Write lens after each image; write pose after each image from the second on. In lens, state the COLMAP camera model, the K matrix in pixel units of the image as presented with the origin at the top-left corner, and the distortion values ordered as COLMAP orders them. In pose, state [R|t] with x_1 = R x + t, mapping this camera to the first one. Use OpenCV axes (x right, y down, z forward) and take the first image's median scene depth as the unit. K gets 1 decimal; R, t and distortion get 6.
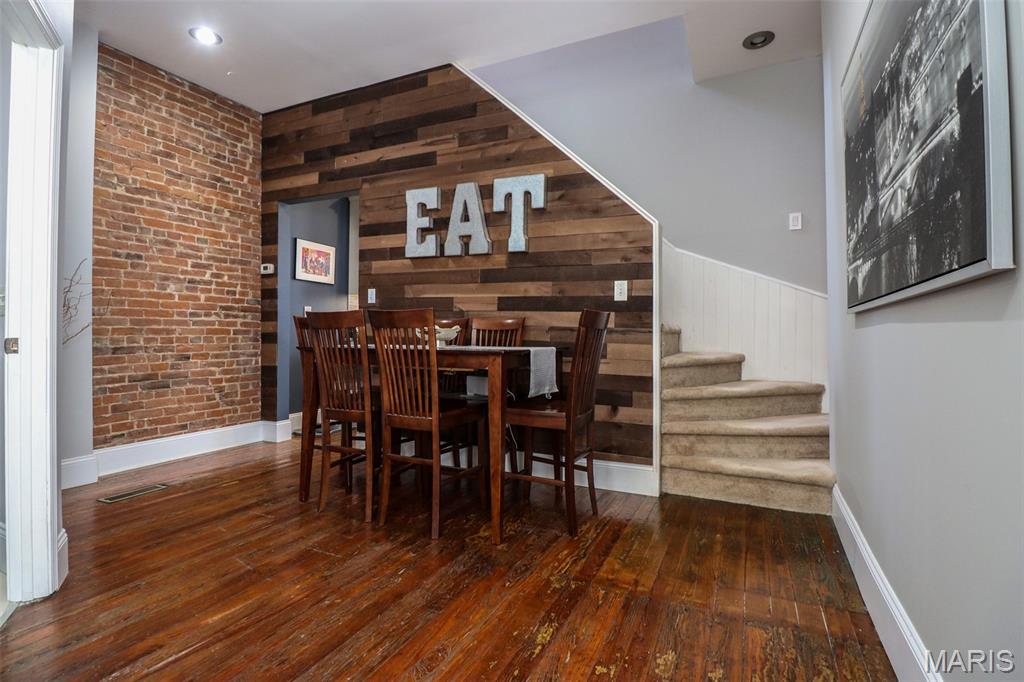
lens RADIAL K [[478.2, 0, 516.9], [0, 478.2, 329.2], [0, 0, 1]] dist [0.000816, -0.014045]
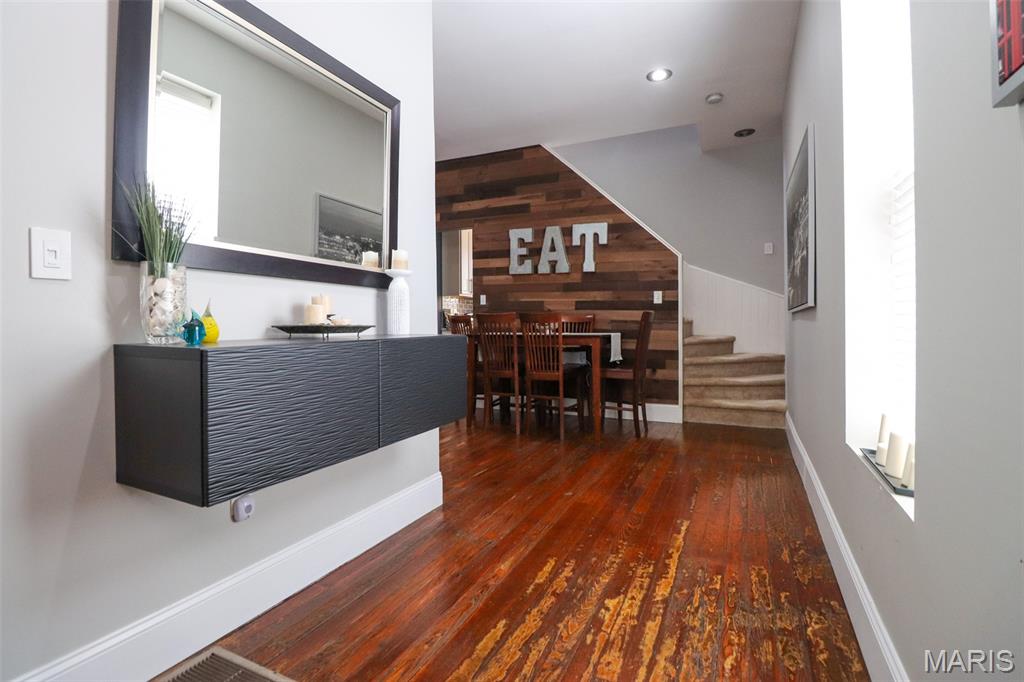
lens RADIAL K [[478.2, 0, 516.9], [0, 478.2, 329.2], [0, 0, 1]] dist [0.000816, -0.014045]
pose [[0.999897, -0.011695, 0.008261, -0.253150], [0.011477, 0.999597, 0.025969, -0.019516], [-0.008561, -0.025872, 0.999629, -0.564924]]
